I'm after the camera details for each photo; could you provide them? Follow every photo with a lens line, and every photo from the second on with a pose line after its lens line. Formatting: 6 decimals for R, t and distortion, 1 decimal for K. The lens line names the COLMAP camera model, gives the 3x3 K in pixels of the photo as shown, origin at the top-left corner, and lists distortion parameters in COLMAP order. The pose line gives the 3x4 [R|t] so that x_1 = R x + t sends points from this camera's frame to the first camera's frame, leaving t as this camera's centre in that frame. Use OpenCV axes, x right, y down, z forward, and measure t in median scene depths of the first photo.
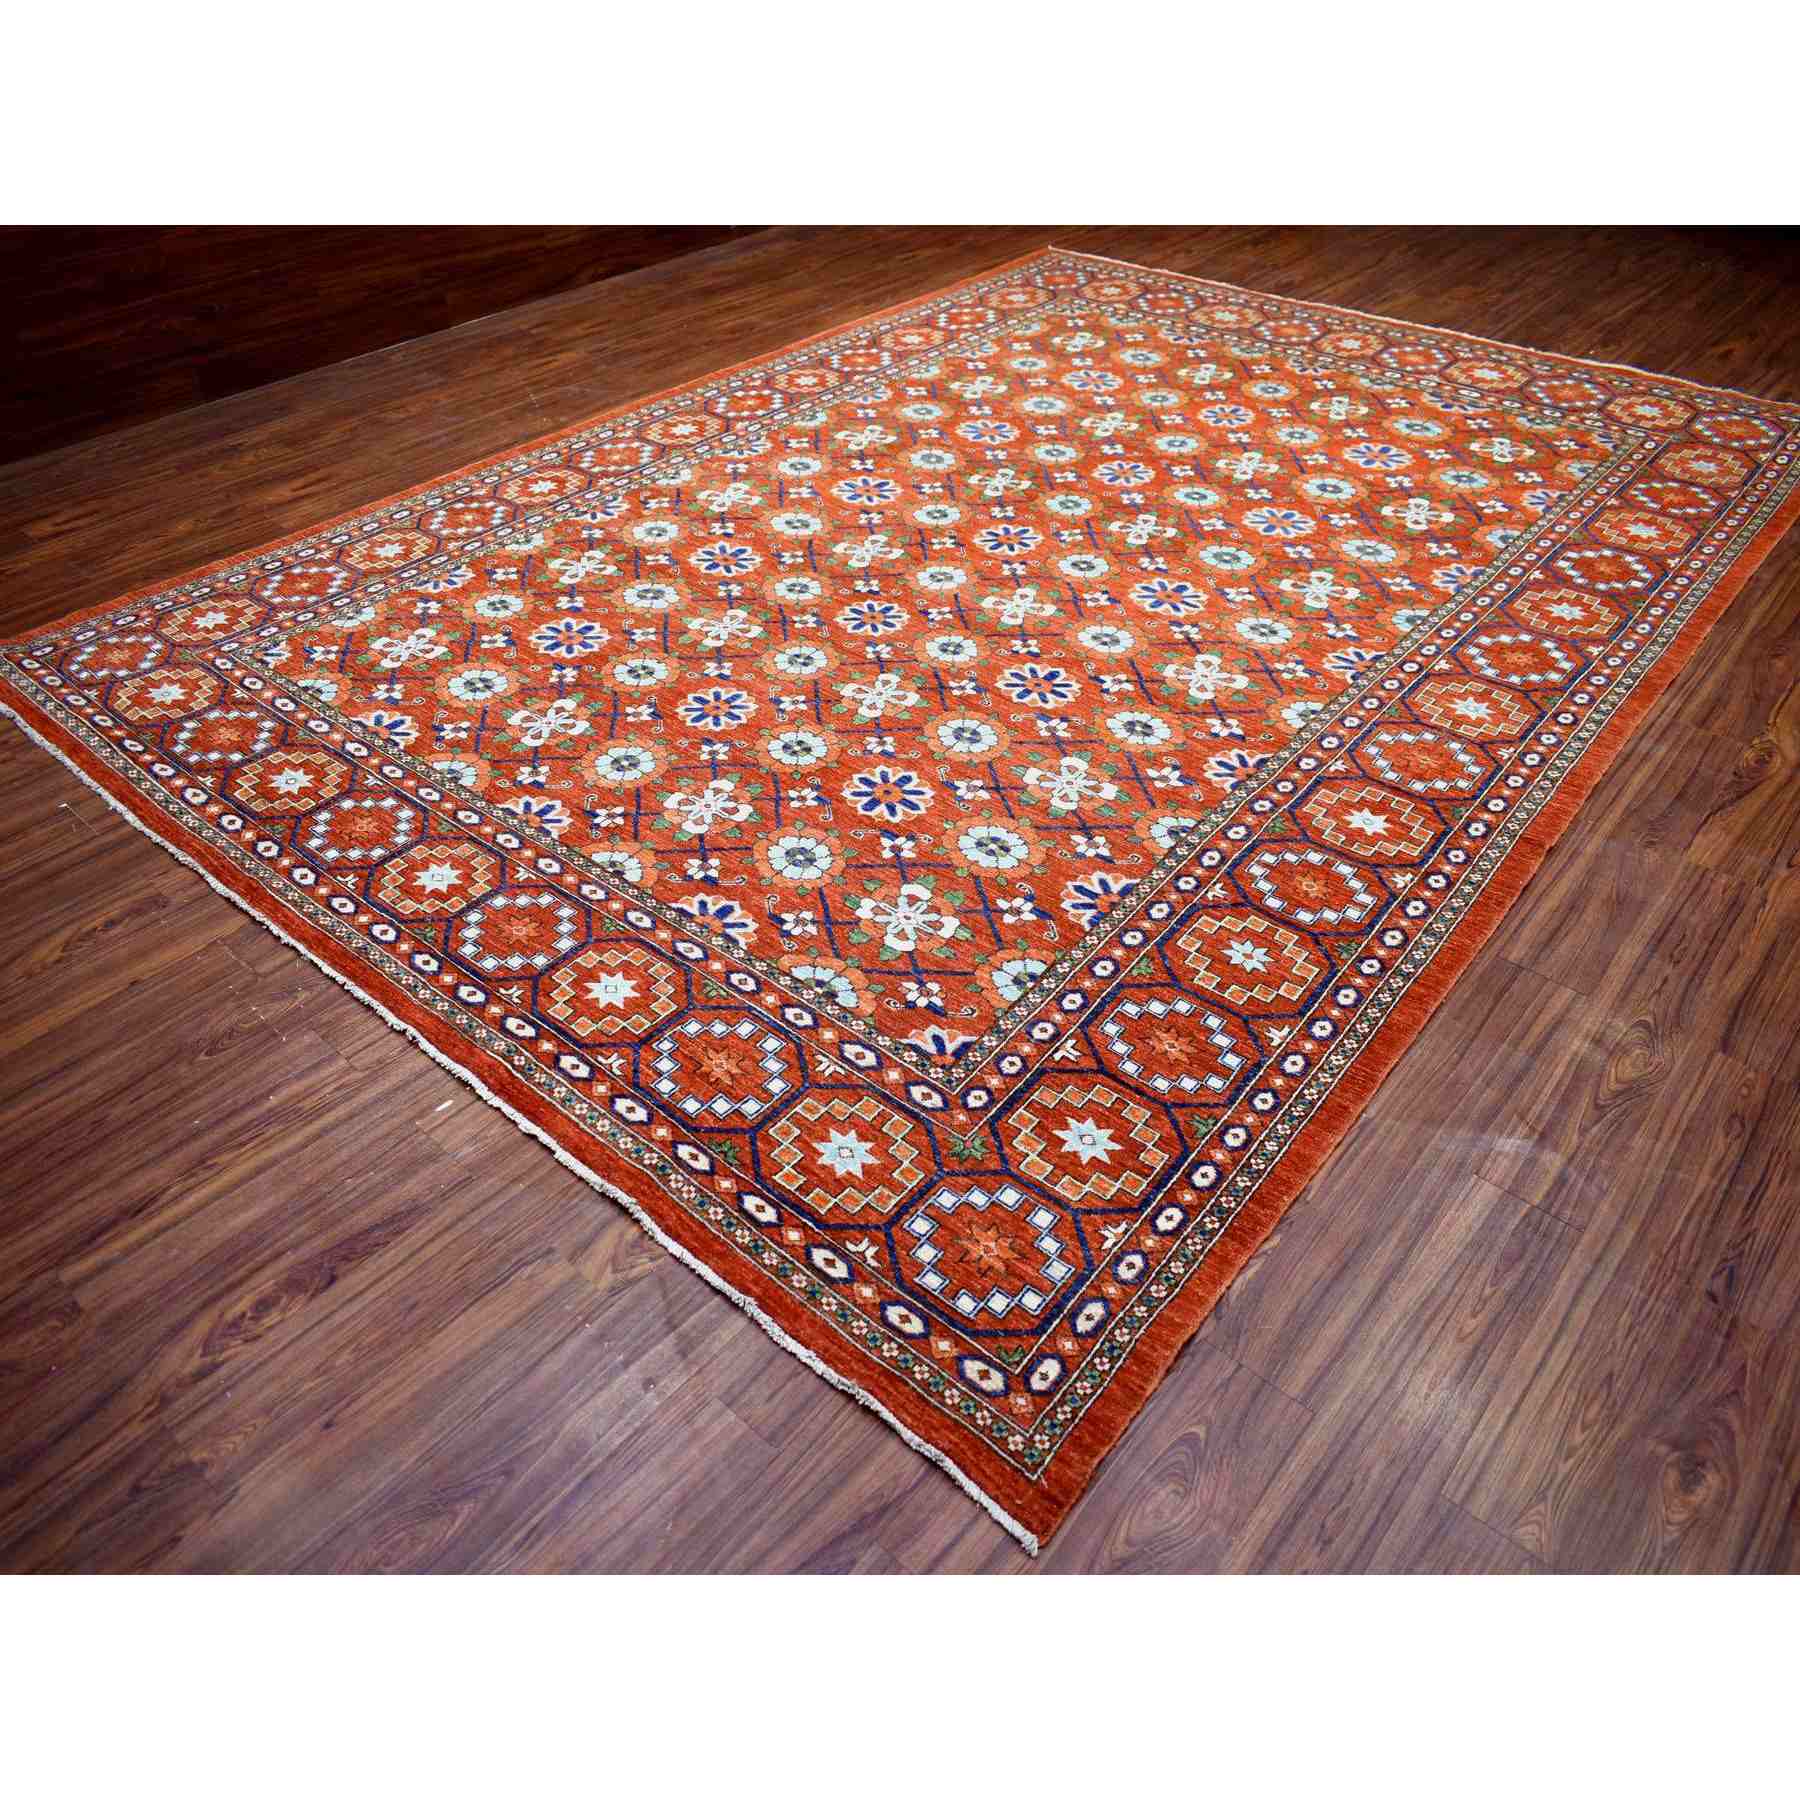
lens RADIAL K [[1374.0, 0, 900.0], [0, 1374.0, 900.0], [0, 0, 1]] dist [-0.021852, 0.009422]
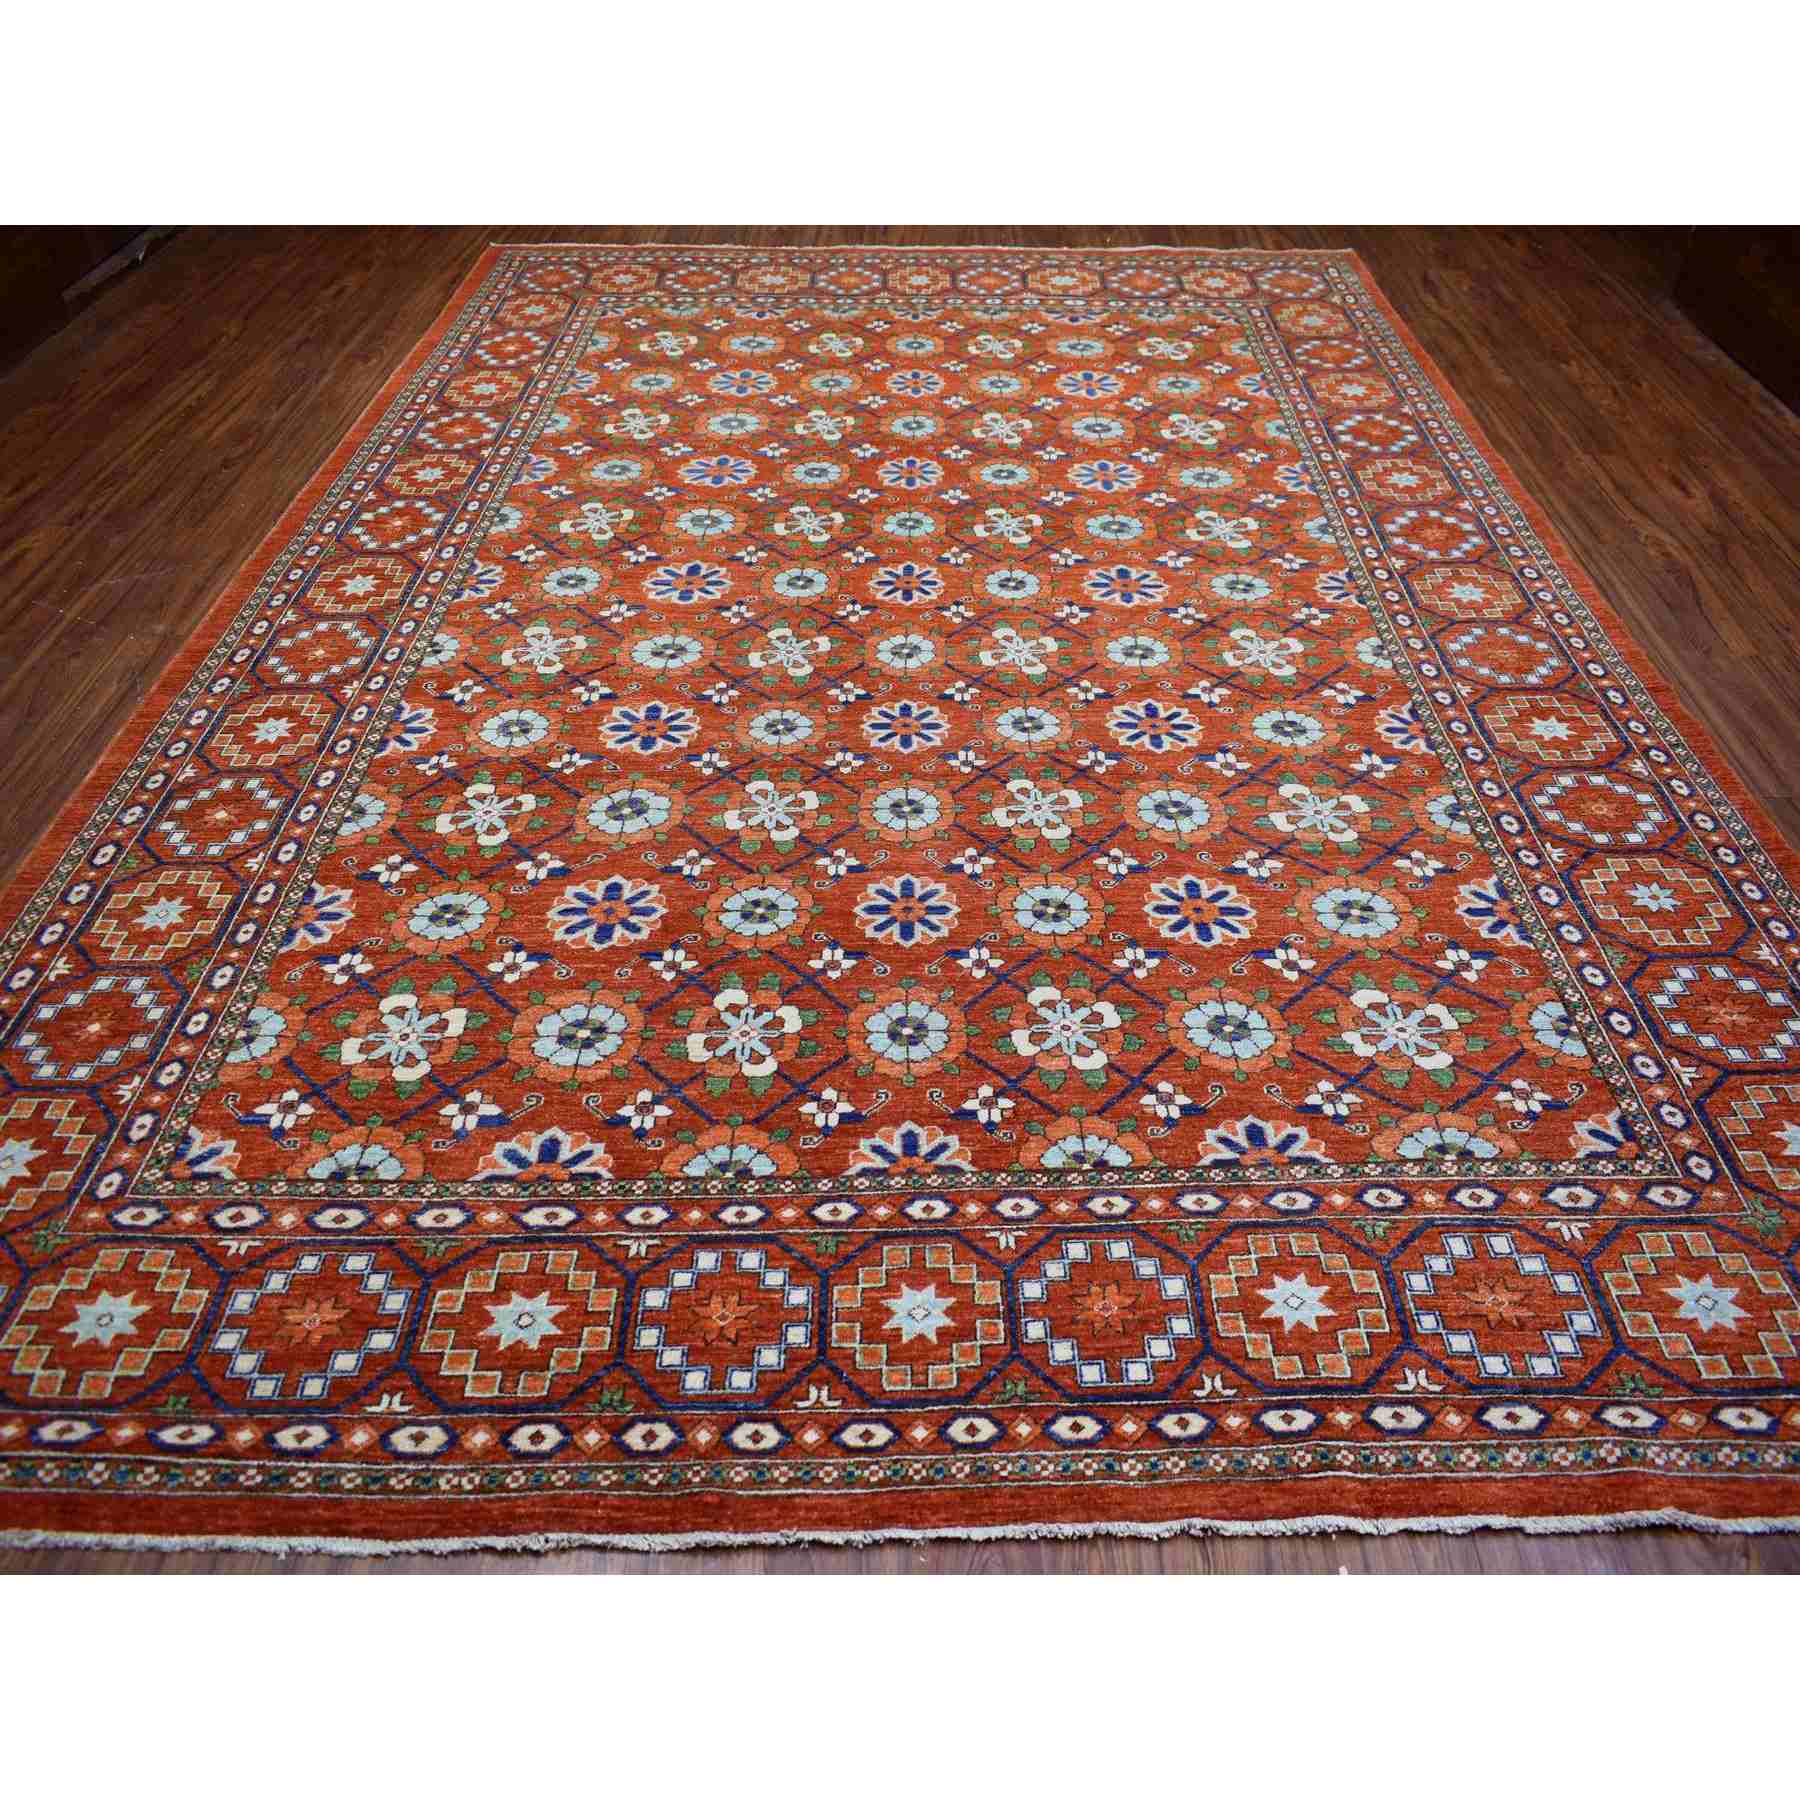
lens RADIAL K [[1374.0, 0, 900.0], [0, 1374.0, 900.0], [0, 0, 1]] dist [-0.021852, 0.009422]
pose [[0.750798, -0.429082, 0.502186, -0.461090], [0.408710, 0.899038, 0.157119, -0.237968], [-0.518901, 0.087284, 0.850366, 0.324650]]
